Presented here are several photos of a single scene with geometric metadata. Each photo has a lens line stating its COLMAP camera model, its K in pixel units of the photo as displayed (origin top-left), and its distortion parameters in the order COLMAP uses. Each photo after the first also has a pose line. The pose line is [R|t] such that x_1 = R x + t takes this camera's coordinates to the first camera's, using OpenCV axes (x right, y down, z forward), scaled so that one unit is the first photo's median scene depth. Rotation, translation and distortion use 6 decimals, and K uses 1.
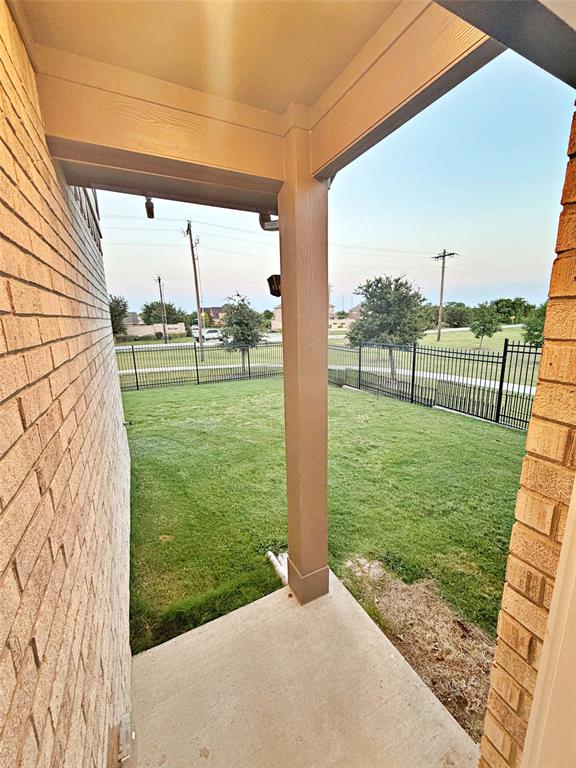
lens RADIAL K [[307.0, 0, 287.8], [0, 307.0, 381.4], [0, 0, 1]] dist [-0.002021, 0.000947]
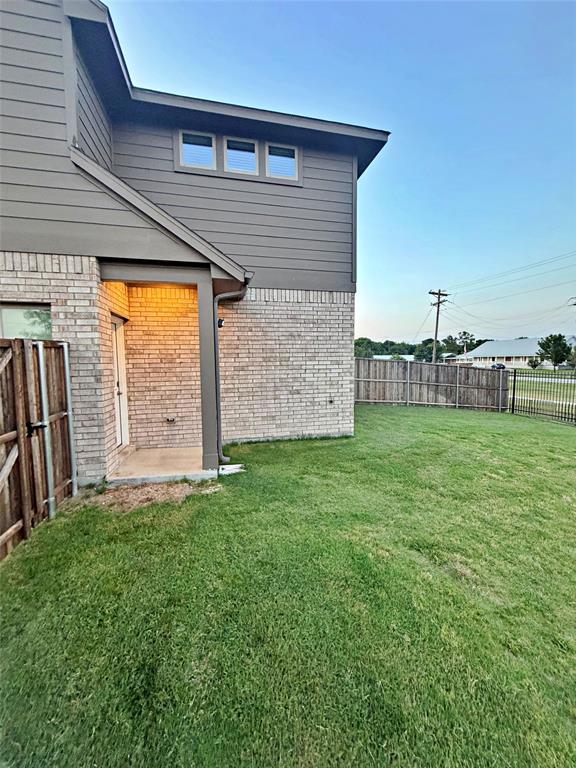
lens RADIAL K [[307.0, 0, 287.7], [0, 307.0, 382.1], [0, 0, 1]] dist [-0.002021, 0.000947]
pose [[-0.248834, 0.093649, -0.964008, 0.658376], [-0.180607, 0.973370, 0.141178, -0.090774], [0.951558, 0.209236, -0.225294, 0.652185]]
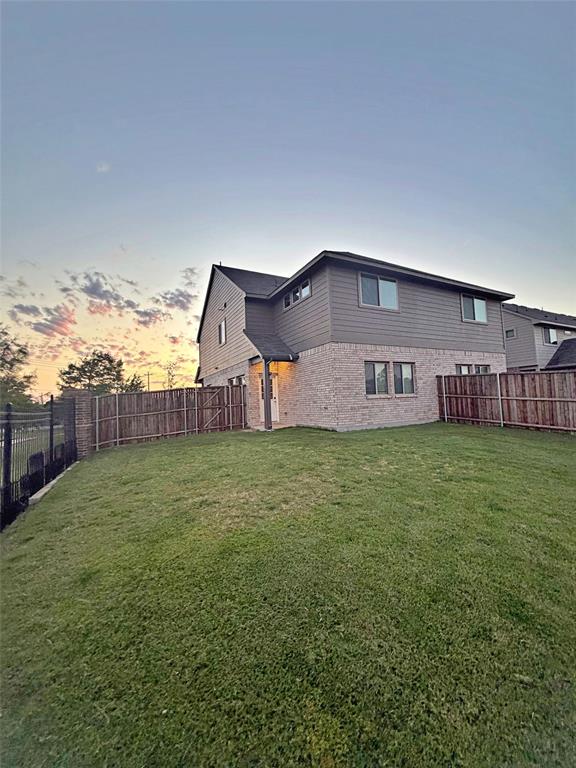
lens RADIAL K [[307.0, 0, 289.3], [0, 307.0, 377.9], [0, 0, 1]] dist [-0.002021, 0.000947]
pose [[-0.997858, 0.064937, -0.007866, -0.110134], [0.063445, 0.990101, 0.125198, -0.295716], [0.015919, 0.124430, -0.992101, 2.187111]]
